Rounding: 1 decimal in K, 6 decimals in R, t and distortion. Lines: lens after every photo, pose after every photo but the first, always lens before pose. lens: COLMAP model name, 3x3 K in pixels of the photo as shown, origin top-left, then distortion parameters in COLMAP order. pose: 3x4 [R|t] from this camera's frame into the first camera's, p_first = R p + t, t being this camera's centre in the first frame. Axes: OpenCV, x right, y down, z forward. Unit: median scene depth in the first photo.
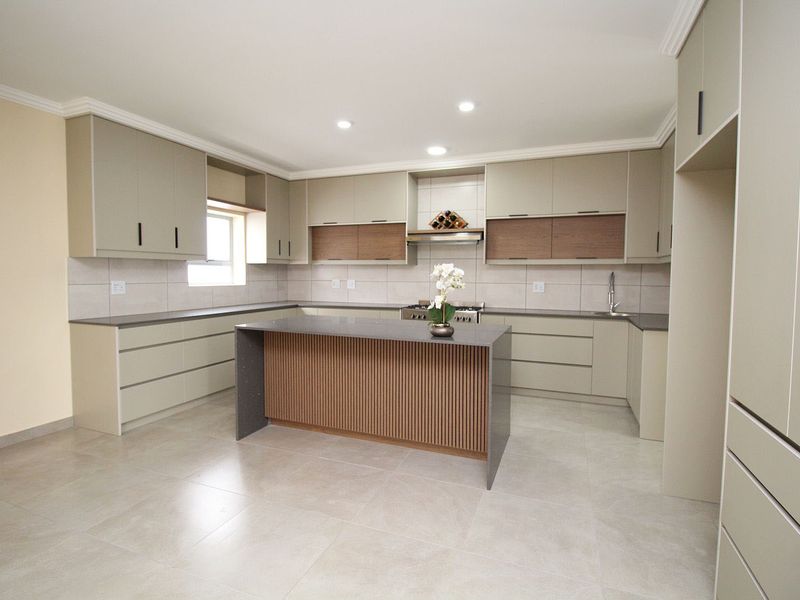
lens RADIAL K [[417.1, 0, 401.9], [0, 417.1, 295.9], [0, 0, 1]] dist [0.006175, -0.003297]
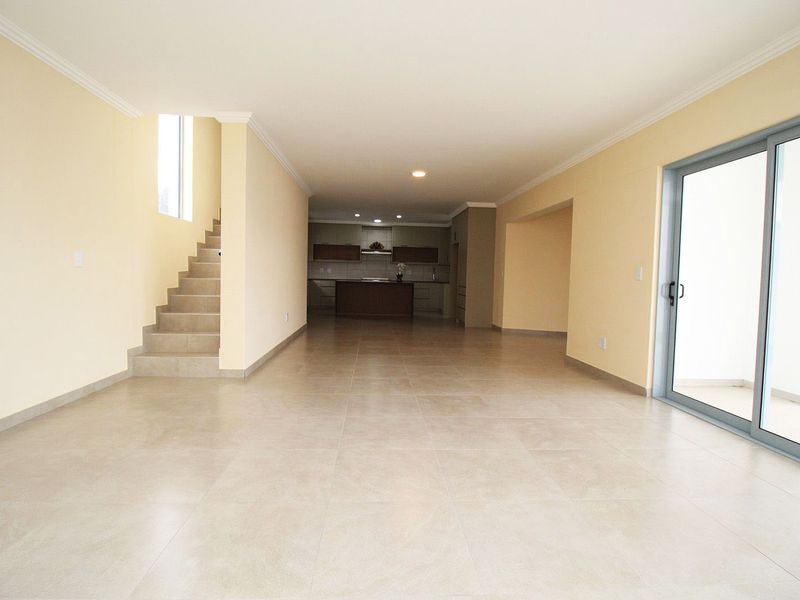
lens RADIAL K [[417.1, 0, 398.9], [0, 417.1, 297.6], [0, 0, 1]] dist [0.006175, -0.003297]
pose [[0.903916, -0.008543, 0.427624, -0.891798], [0.001950, 0.999872, 0.015852, 0.099920], [-0.427705, -0.013495, 0.903818, -1.418123]]
